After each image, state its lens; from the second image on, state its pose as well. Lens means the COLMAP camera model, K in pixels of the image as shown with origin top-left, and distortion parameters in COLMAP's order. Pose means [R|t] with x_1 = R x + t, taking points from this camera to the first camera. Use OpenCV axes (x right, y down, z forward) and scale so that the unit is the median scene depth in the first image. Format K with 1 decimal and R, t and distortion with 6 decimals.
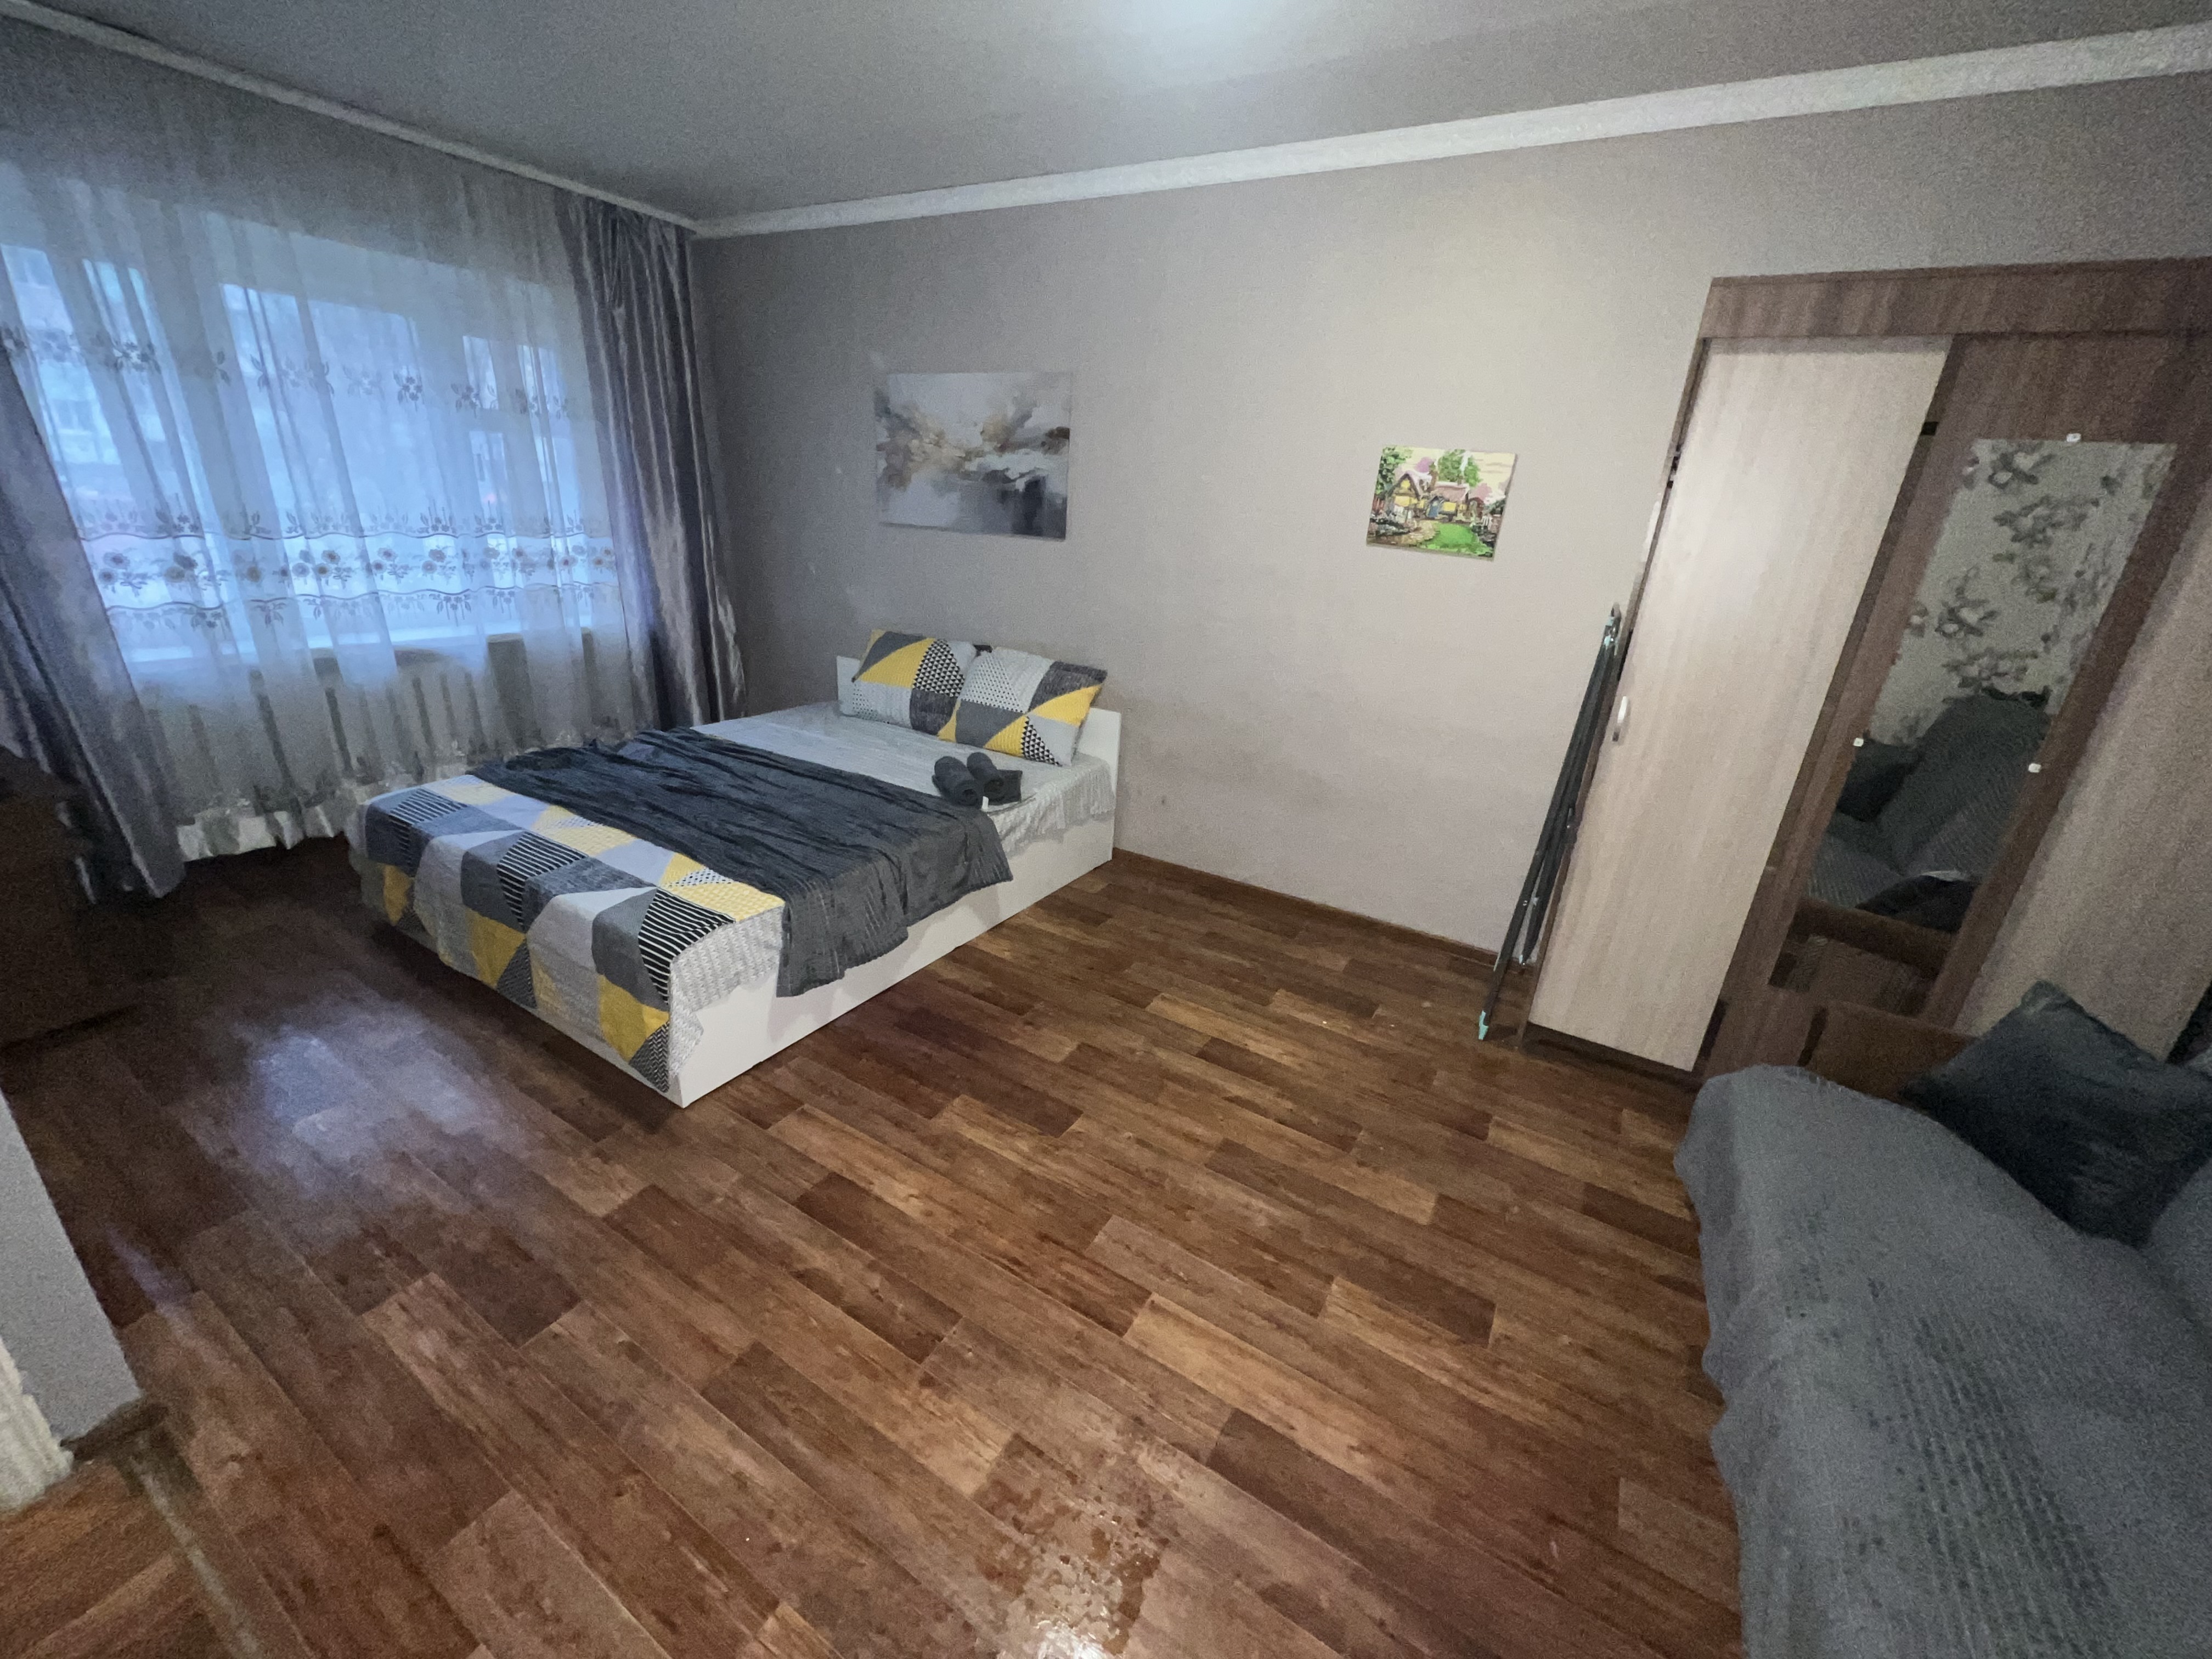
lens RADIAL K [[879.2, 0, 1100.5], [0, 879.2, 829.1], [0, 0, 1]] dist [-0.001696, 0.000588]
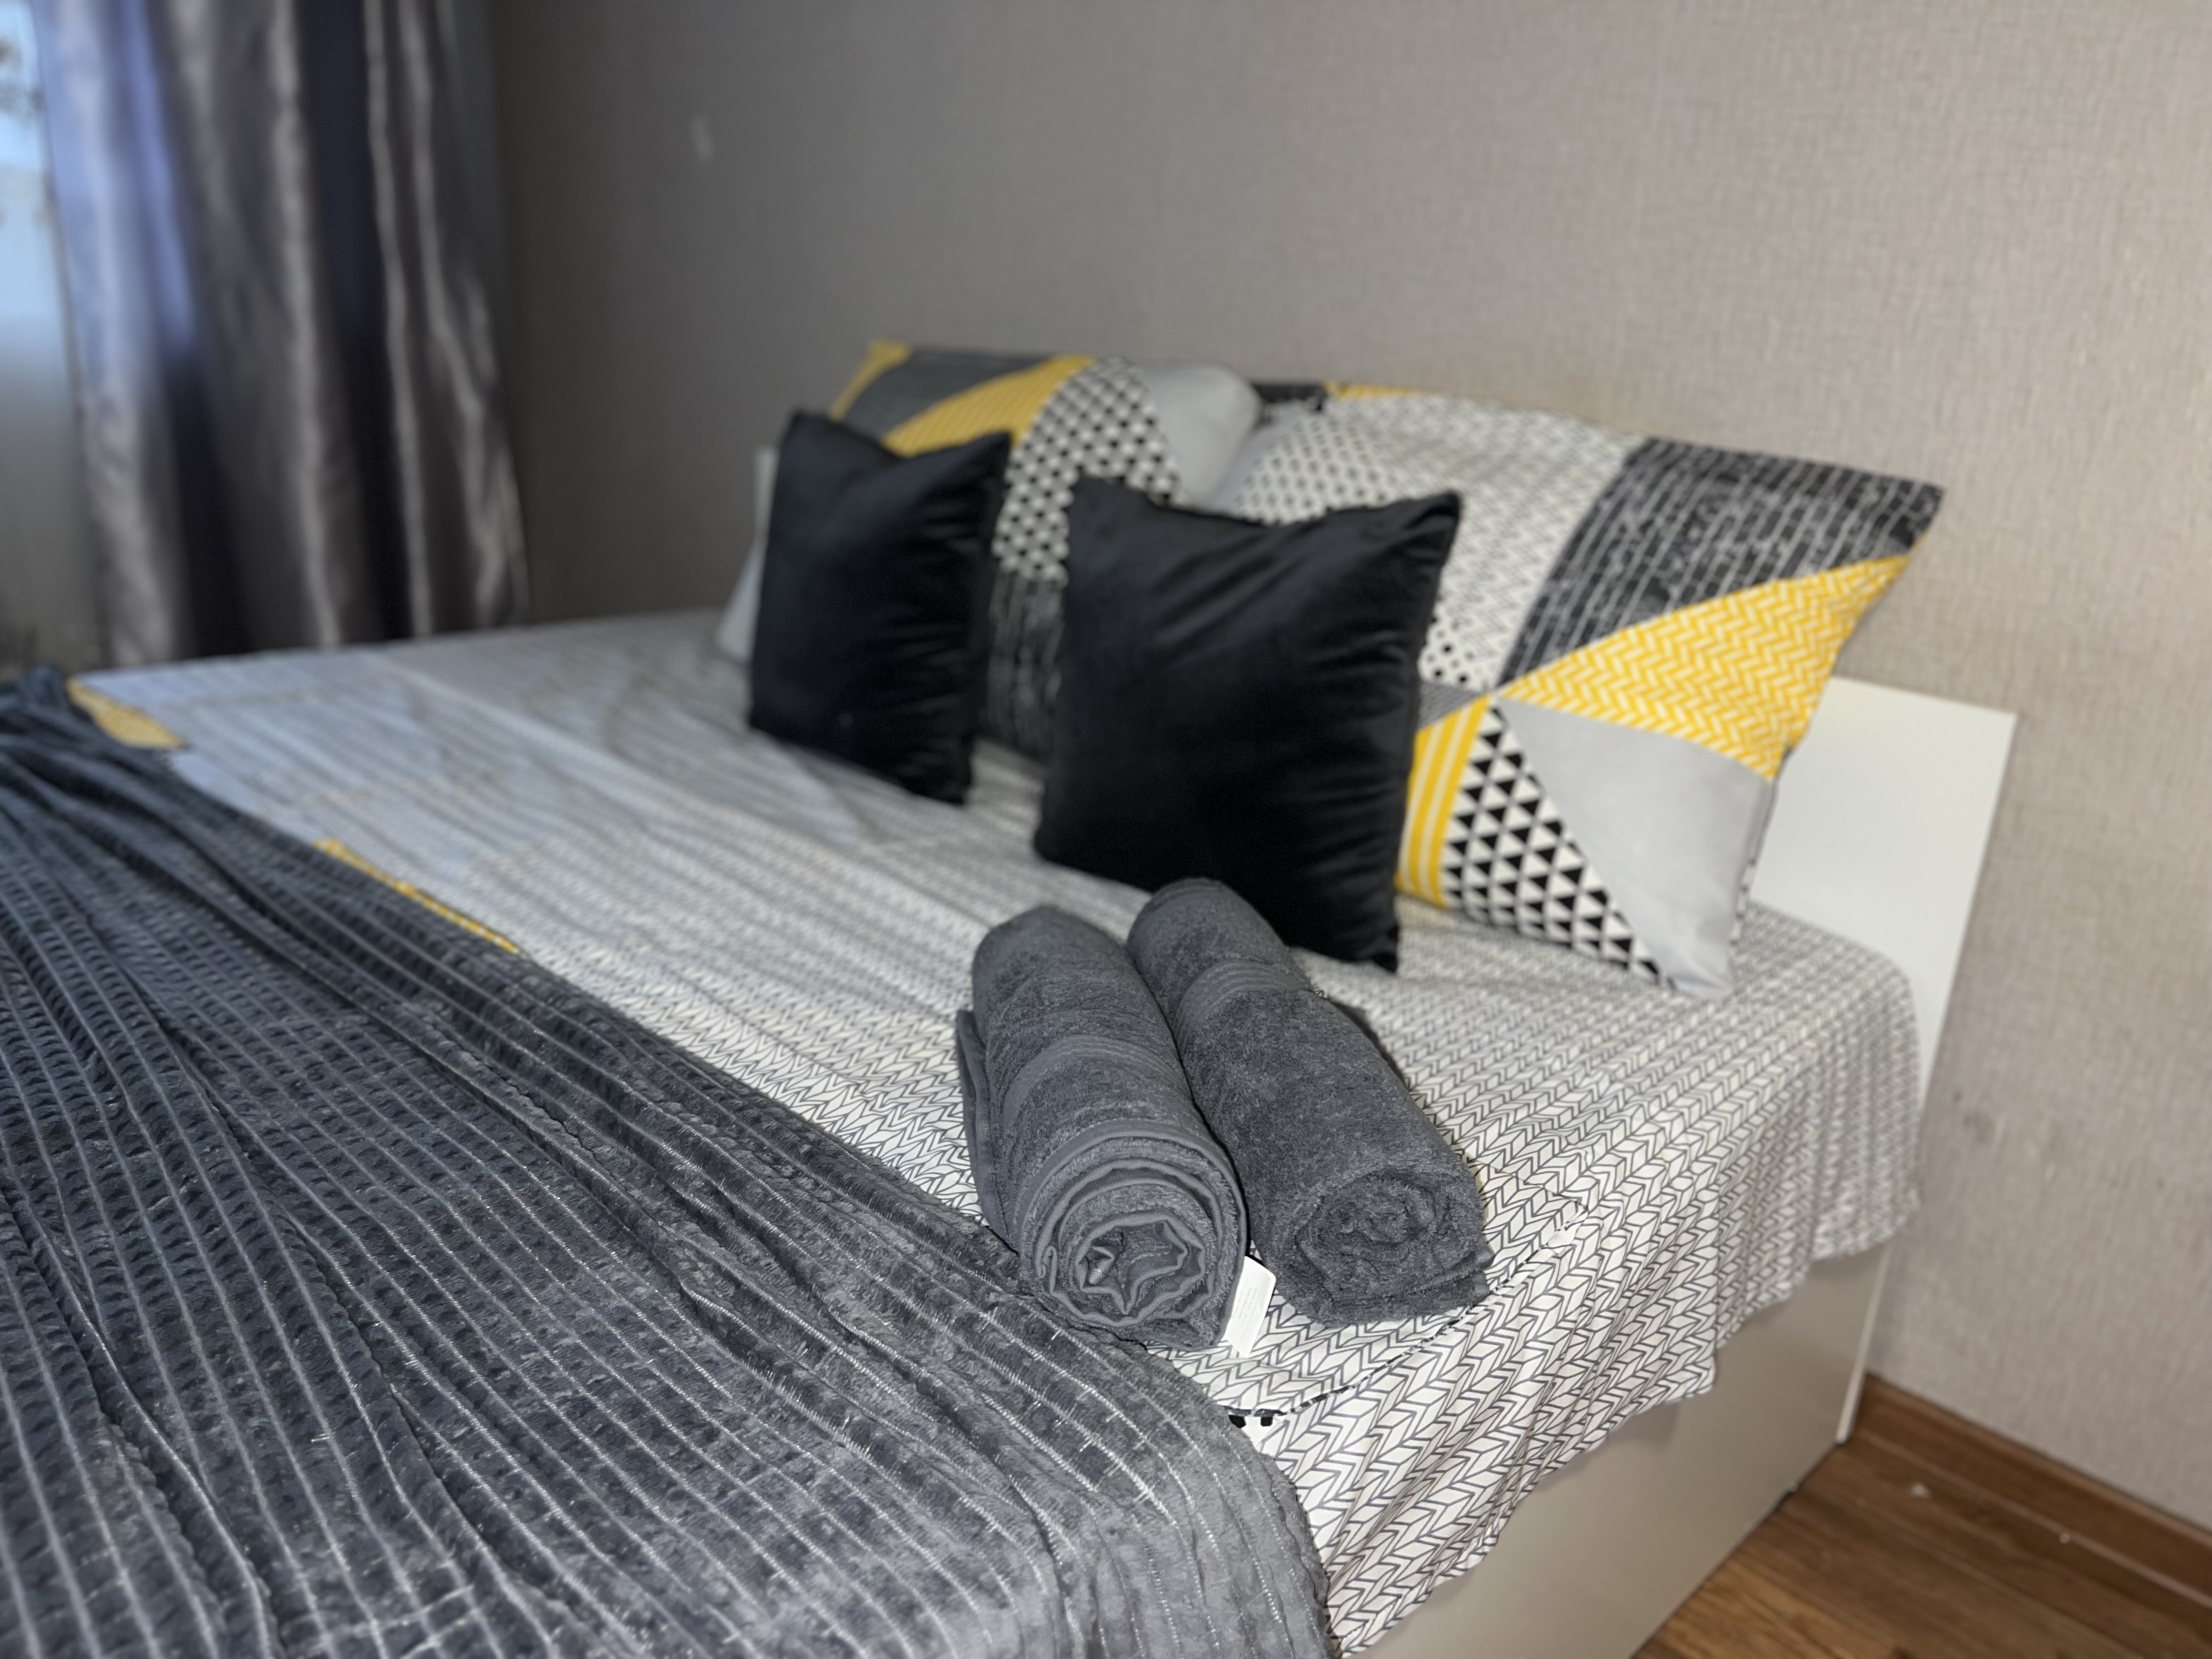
lens RADIAL K [[1669.6, 0, 1107.3], [0, 1669.6, 832.2], [0, 0, 1]] dist [0.046592, -0.050465]
pose [[0.975598, 0.070124, -0.208067, -0.087044], [-0.081406, 0.995612, -0.046153, -0.076189], [0.203918, 0.061965, 0.977025, 0.618430]]
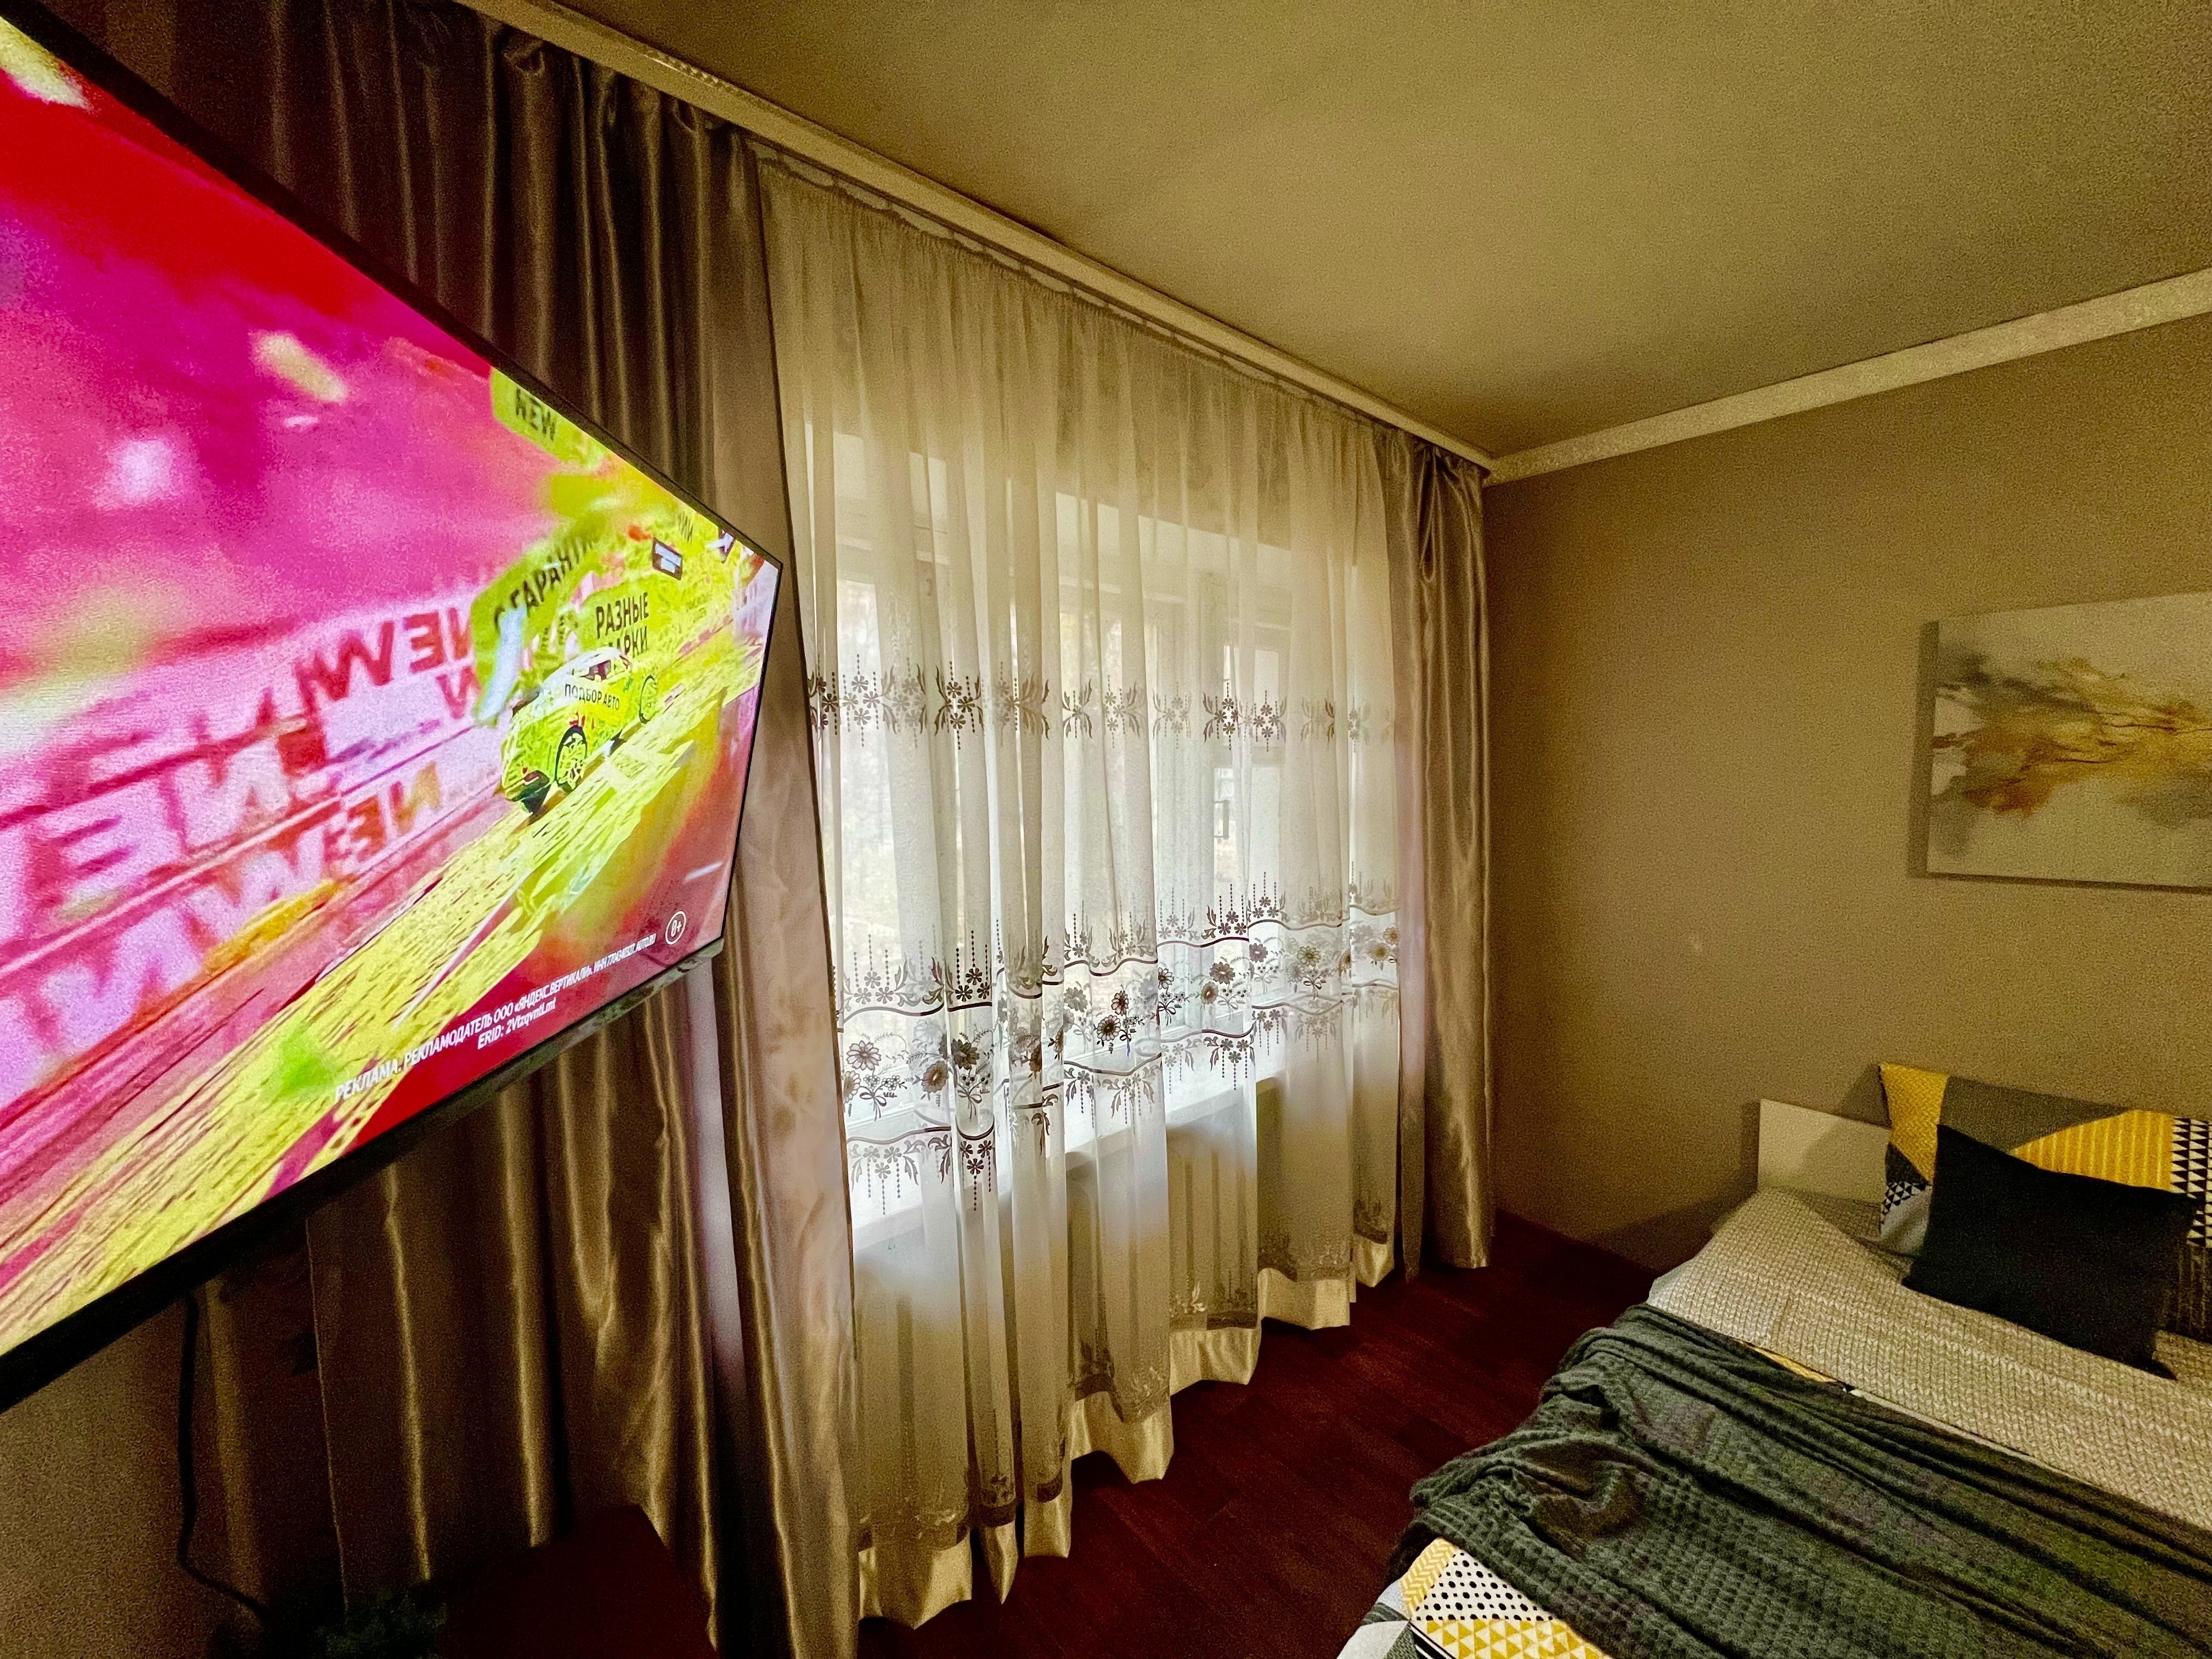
lens RADIAL K [[879.2, 0, 1119.1], [0, 879.2, 825.0], [0, 0, 1]] dist [-0.001696, 0.000588]
pose [[0.949724, -0.053615, -0.308463, -0.616787], [-0.041239, 0.955222, -0.293003, -0.224564], [0.310360, 0.290993, 0.904986, 0.402558]]
